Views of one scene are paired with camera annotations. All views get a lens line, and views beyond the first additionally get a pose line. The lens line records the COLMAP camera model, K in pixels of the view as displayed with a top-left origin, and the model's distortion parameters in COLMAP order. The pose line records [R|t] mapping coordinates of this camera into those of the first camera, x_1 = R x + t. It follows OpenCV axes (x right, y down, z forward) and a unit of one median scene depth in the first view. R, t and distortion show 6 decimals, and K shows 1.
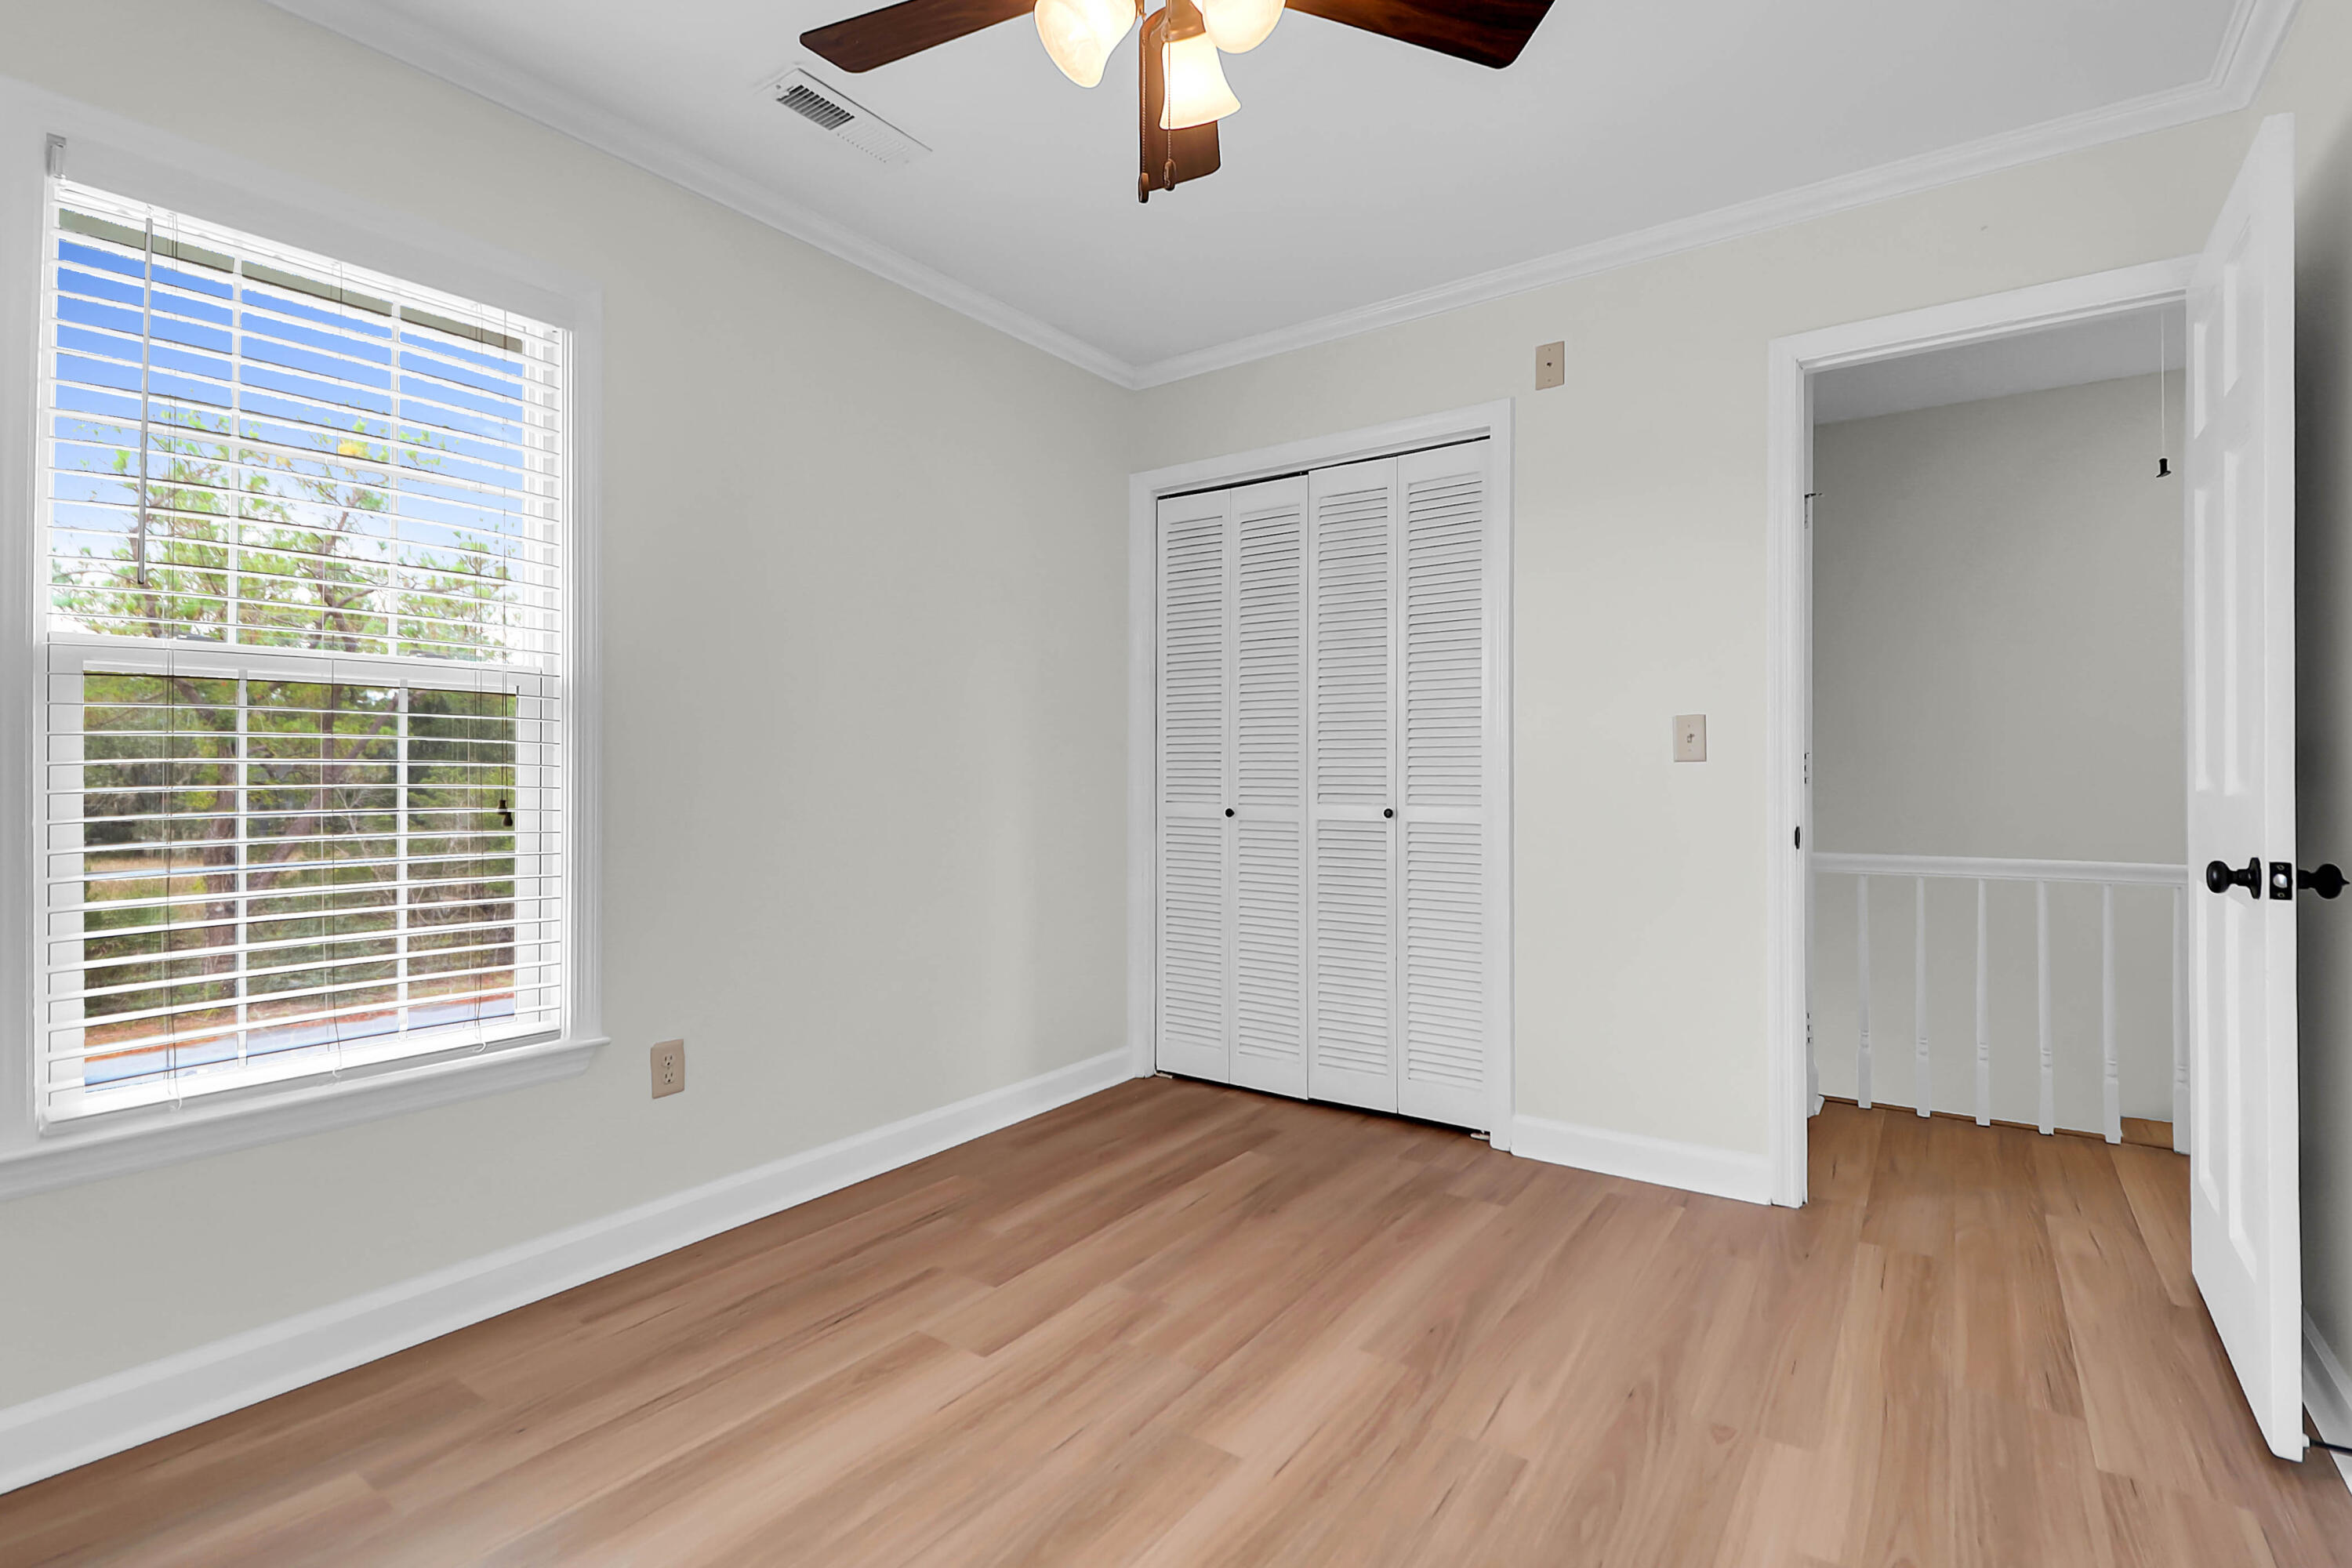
lens RADIAL K [[1087.3, 0, 1170.8], [0, 1087.3, 771.3], [0, 0, 1]] dist [-0.016609, -0.000533]
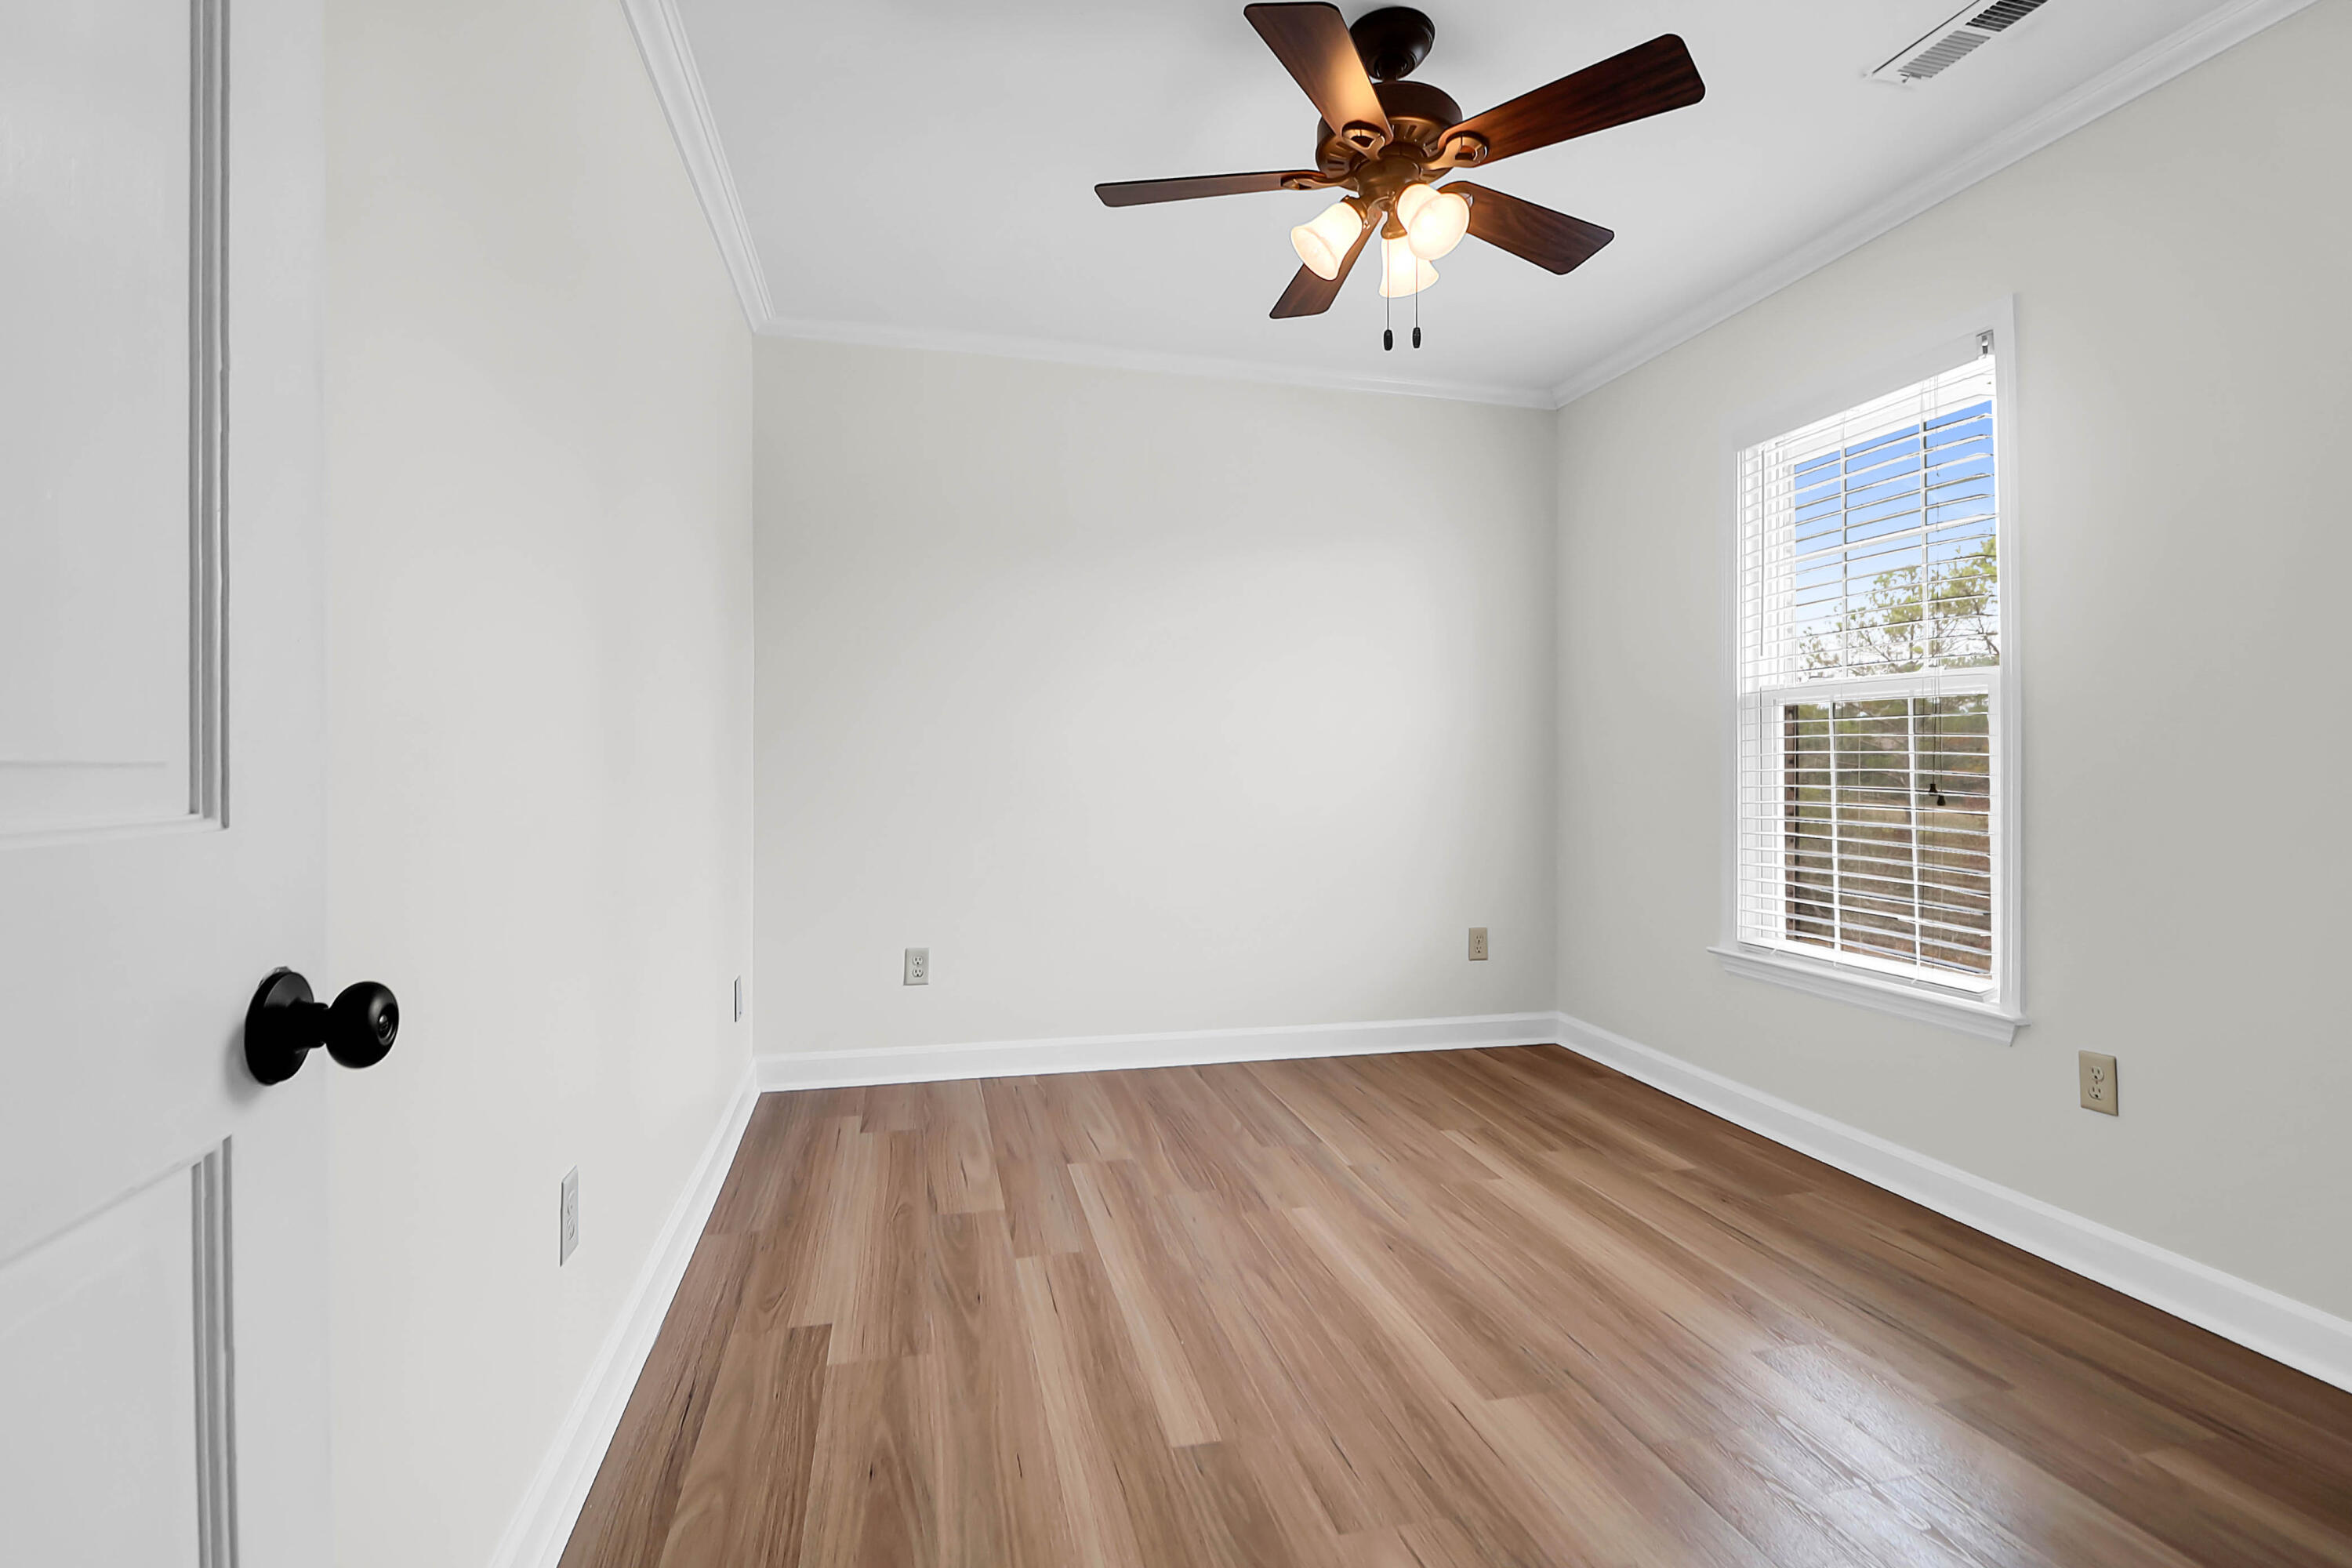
lens RADIAL K [[1087.3, 0, 1173.4], [0, 1087.3, 769.1], [0, 0, 1]] dist [-0.016609, -0.000533]
pose [[-0.647224, 0.011905, -0.762207, 0.954386], [0.004078, 0.999918, 0.012155, -0.009092], [0.762289, 0.004759, -0.647219, 1.279448]]
